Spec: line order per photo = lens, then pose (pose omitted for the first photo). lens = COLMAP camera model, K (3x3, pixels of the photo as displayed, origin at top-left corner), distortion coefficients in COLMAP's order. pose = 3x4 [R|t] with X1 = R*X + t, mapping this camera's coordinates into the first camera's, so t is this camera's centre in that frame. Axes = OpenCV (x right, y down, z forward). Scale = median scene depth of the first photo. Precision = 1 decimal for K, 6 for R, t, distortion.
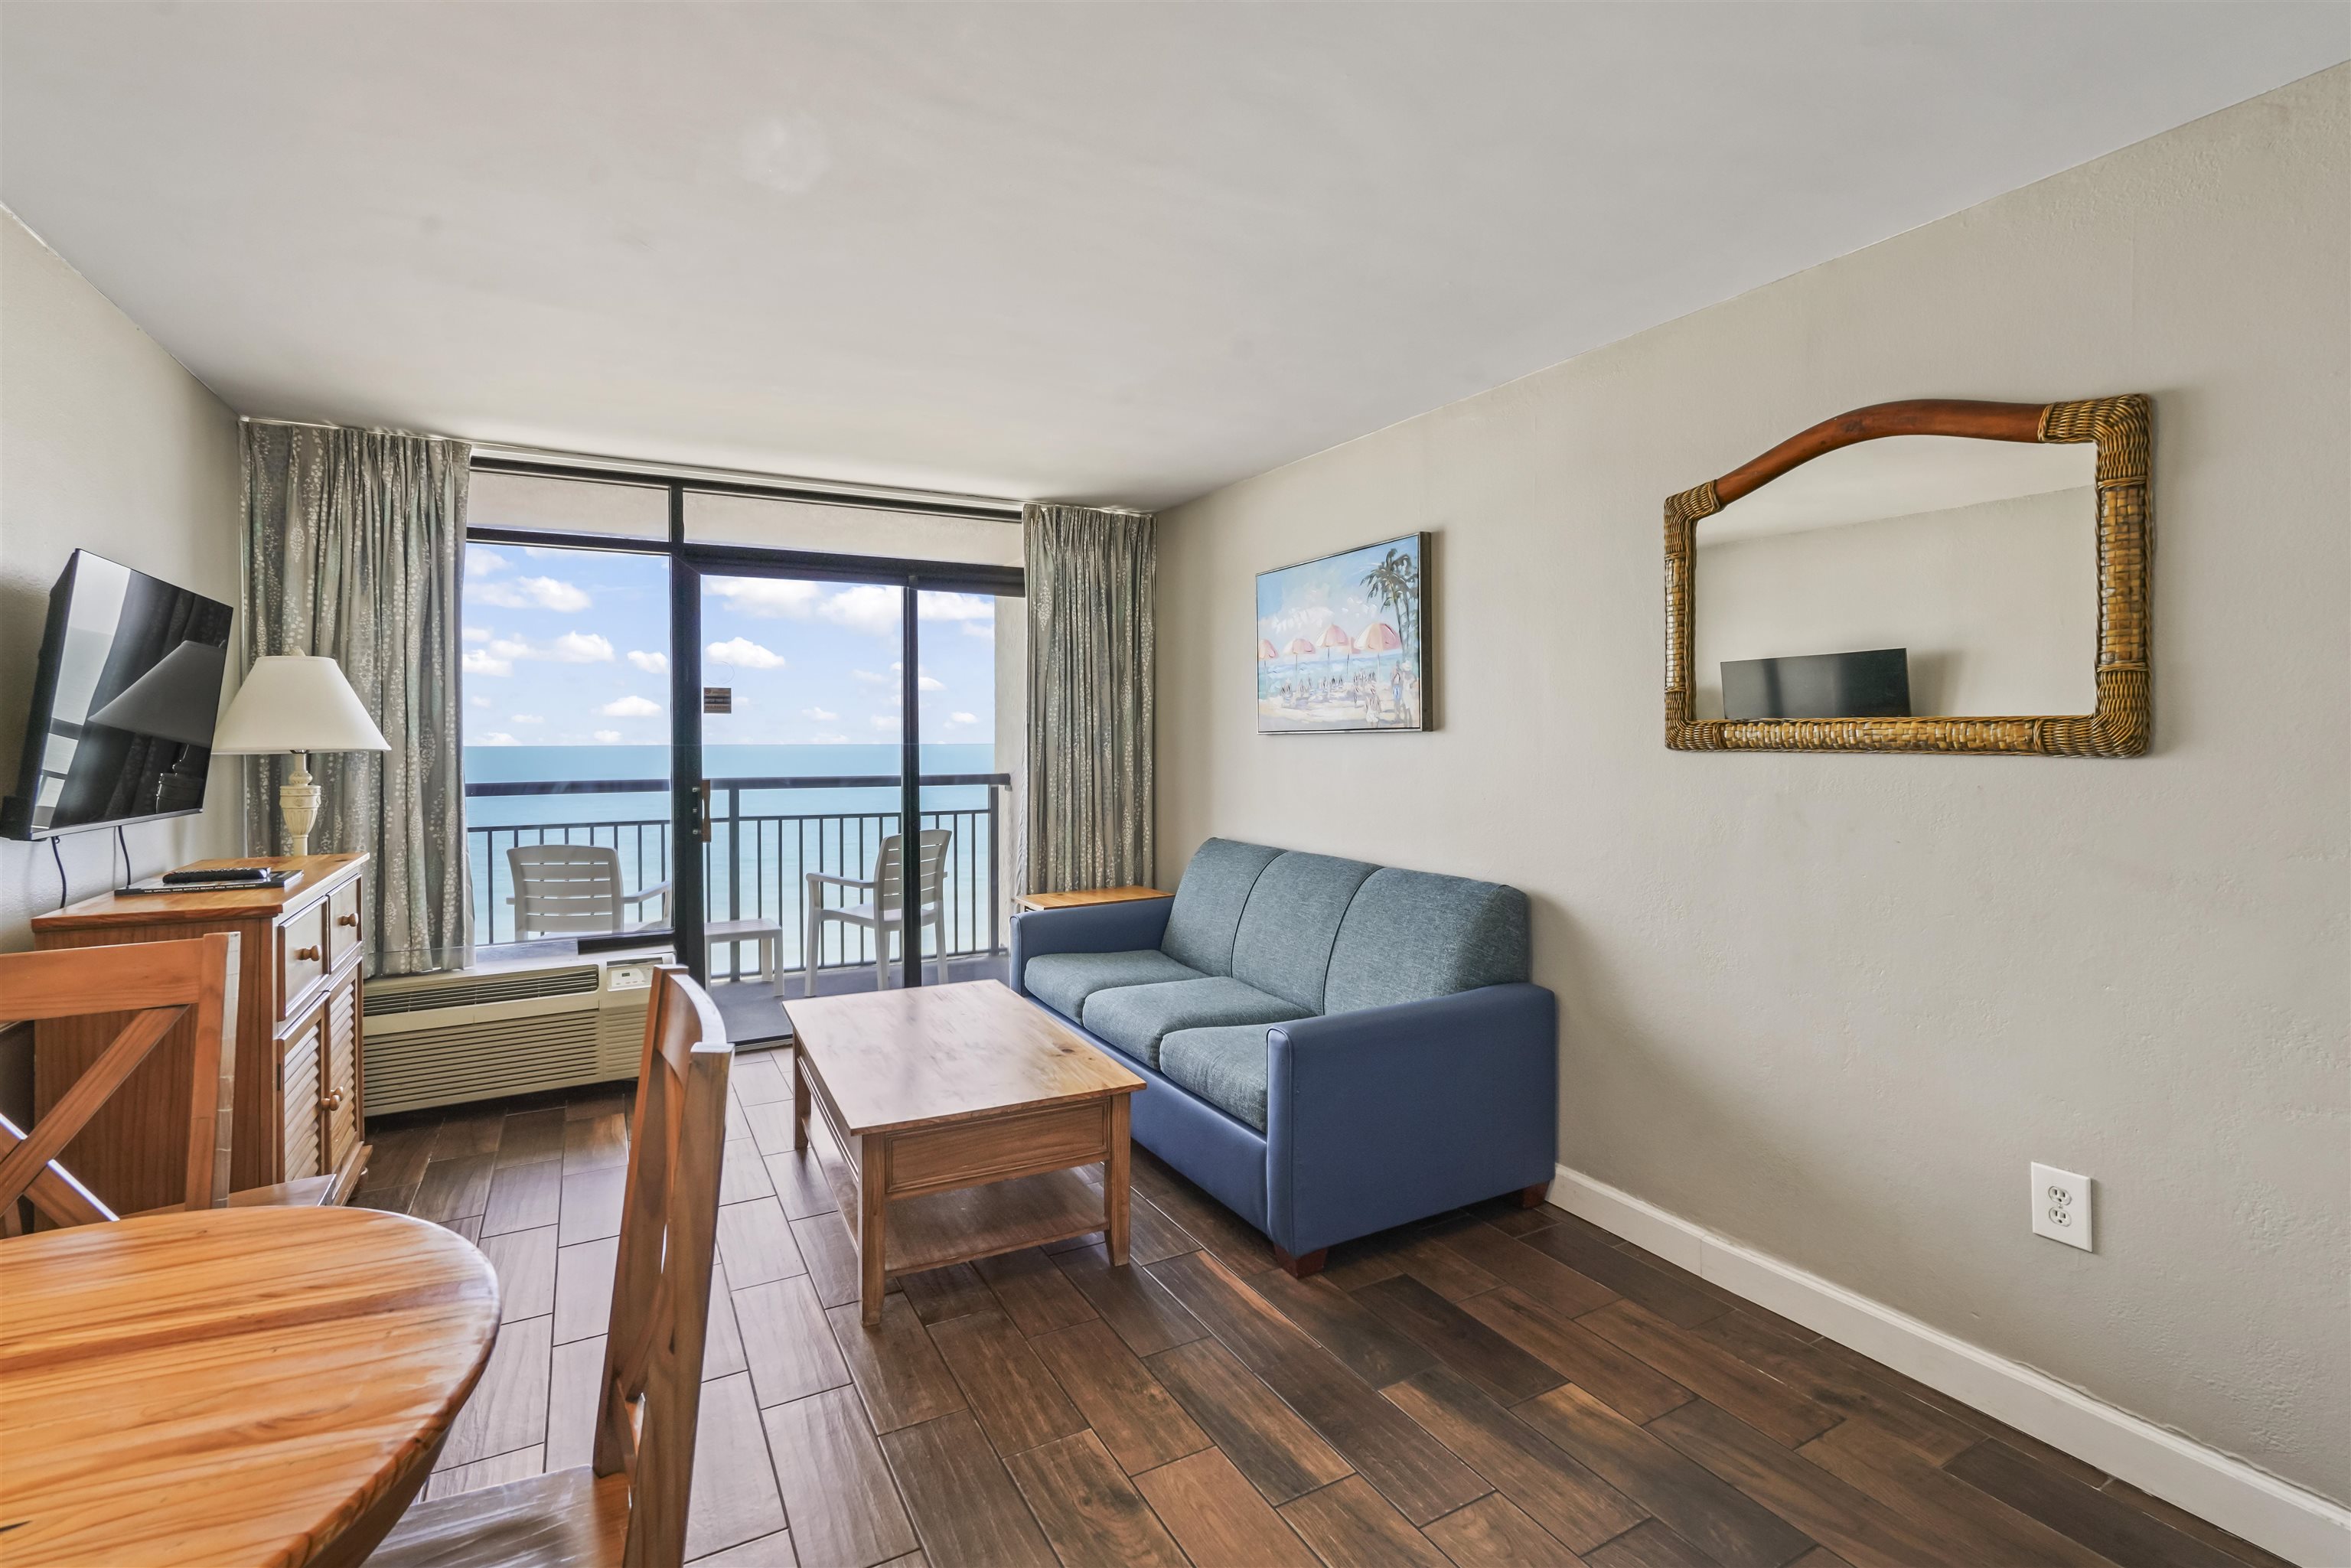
lens RADIAL K [[1084.7, 0, 1177.9], [0, 1084.7, 734.5], [0, 0, 1]] dist [-0.011974, 0.004583]
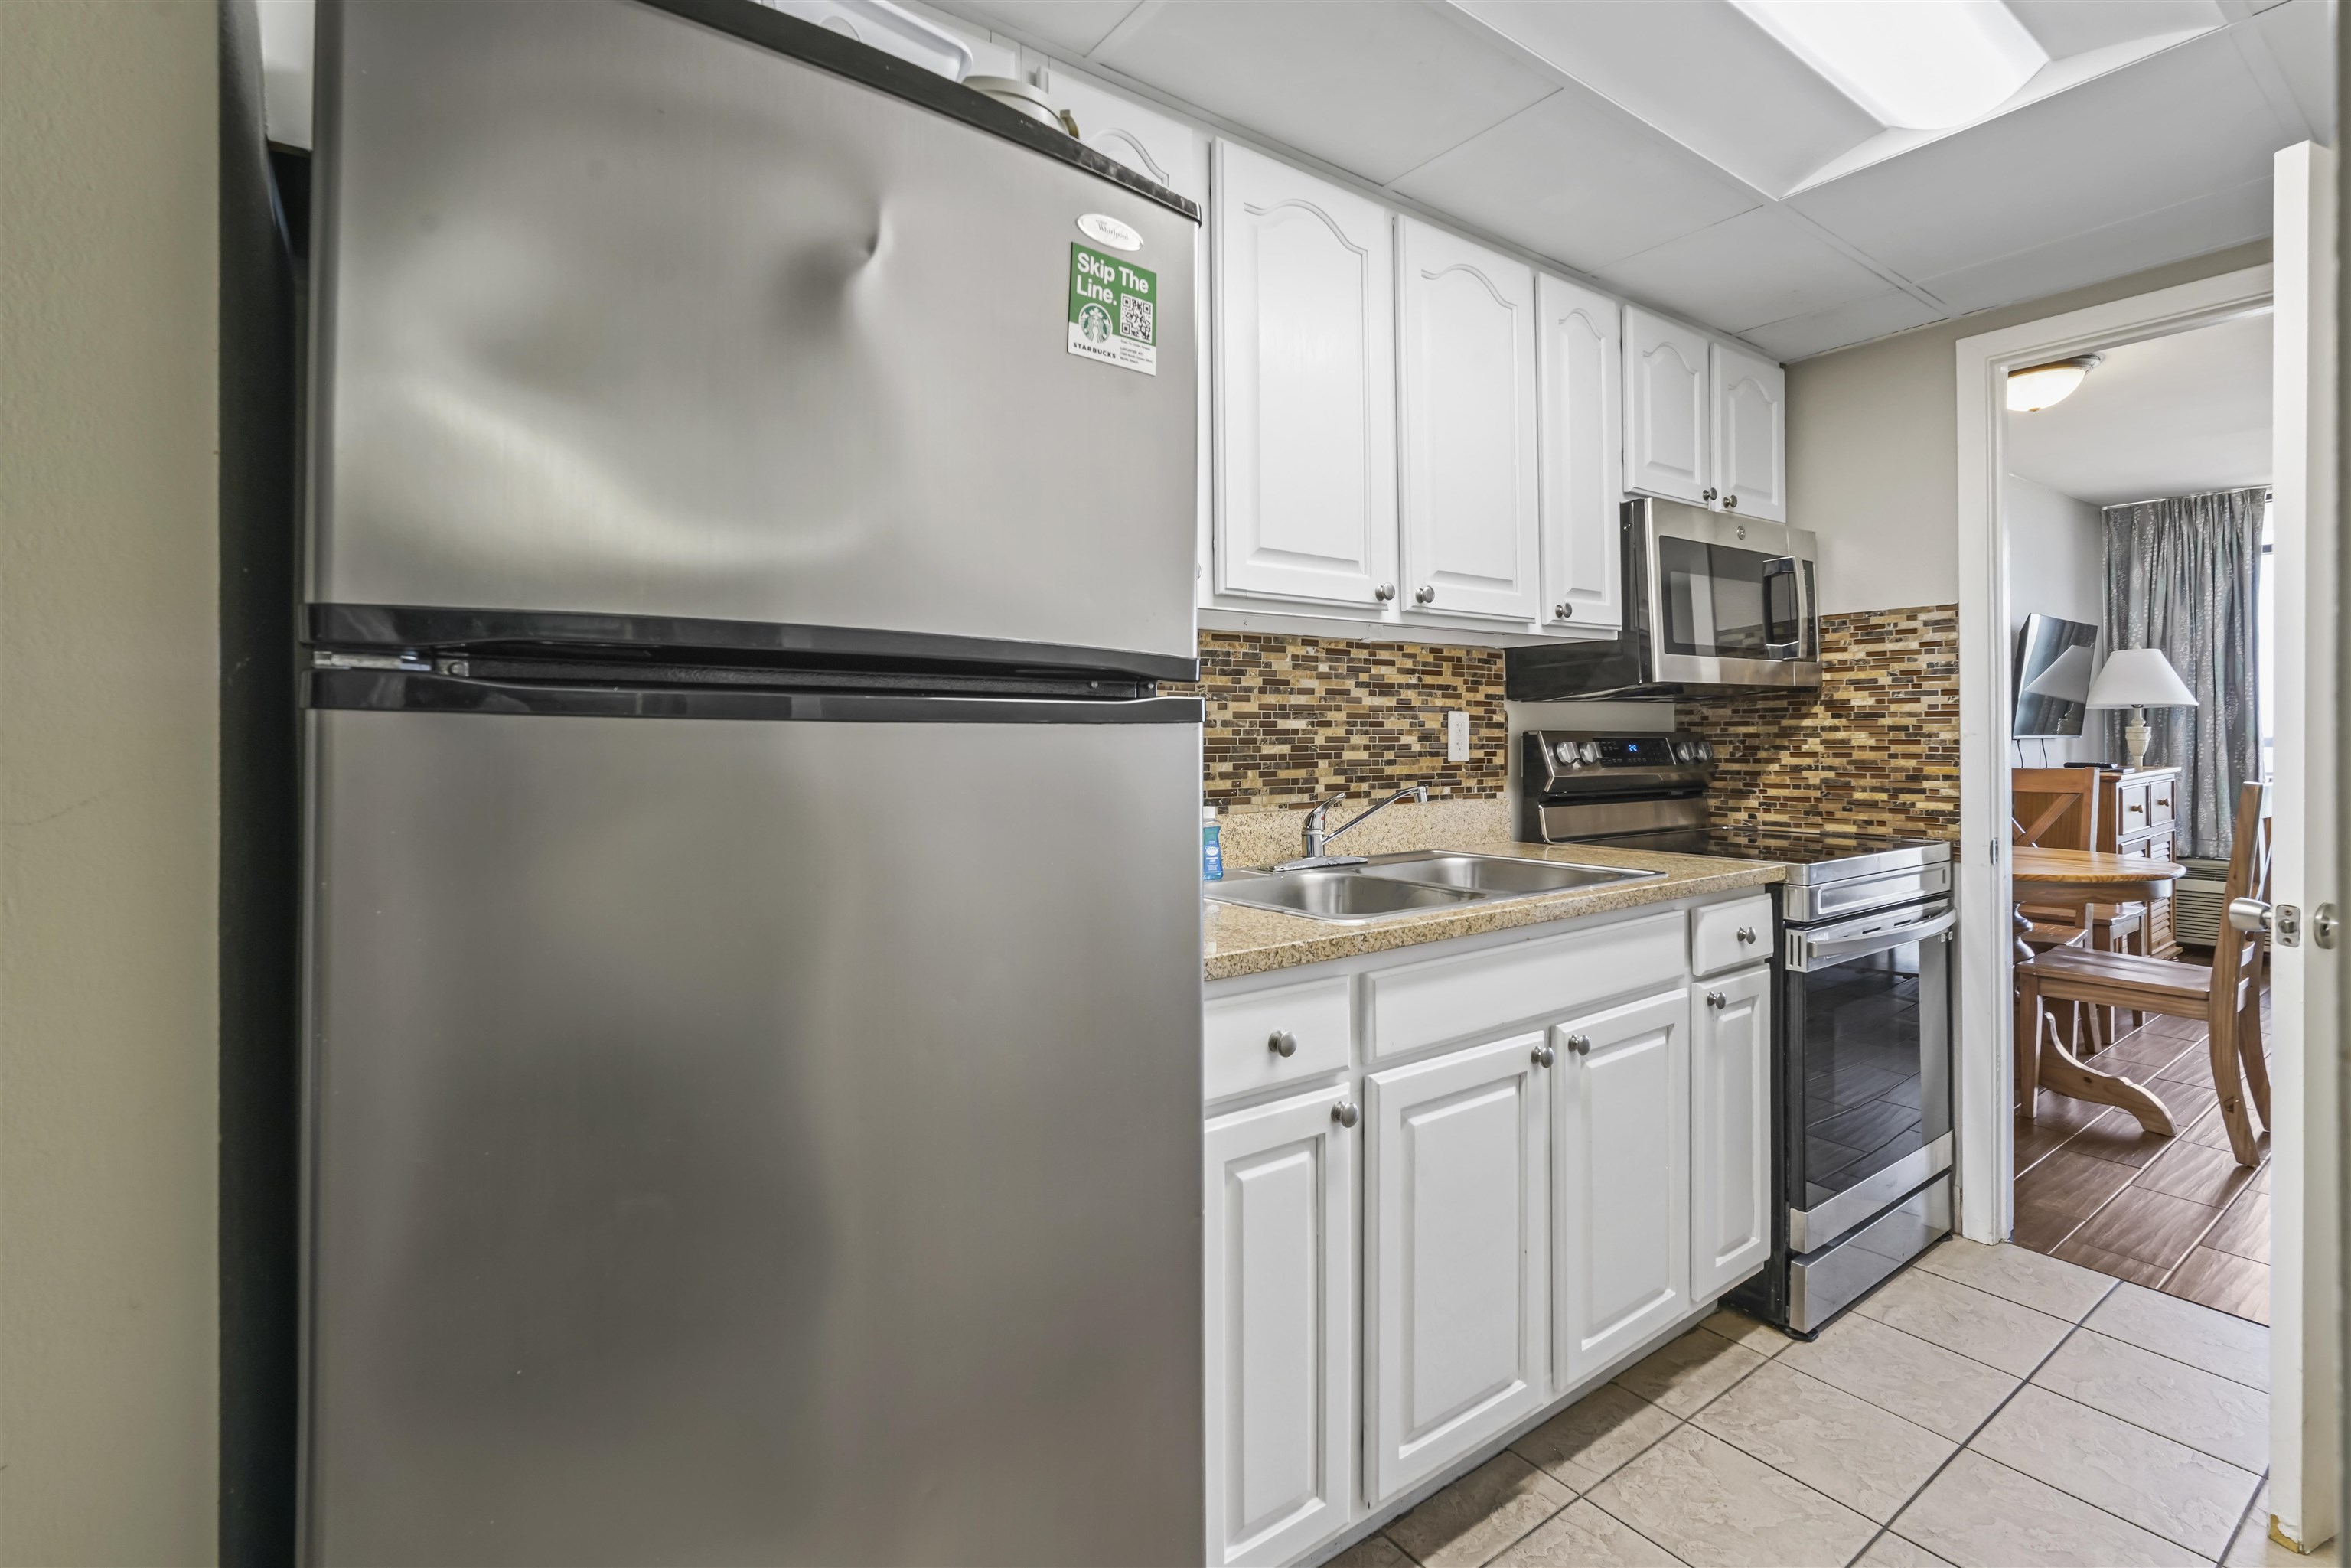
lens RADIAL K [[1084.7, 0, 1183.7], [0, 1084.7, 727.9], [0, 0, 1]] dist [-0.011974, 0.004583]
pose [[0.143905, 0.007065, -0.989566, 0.550970], [0.010132, 0.999912, 0.008613, 0.017223], [0.989540, -0.011266, 0.143821, -0.619852]]
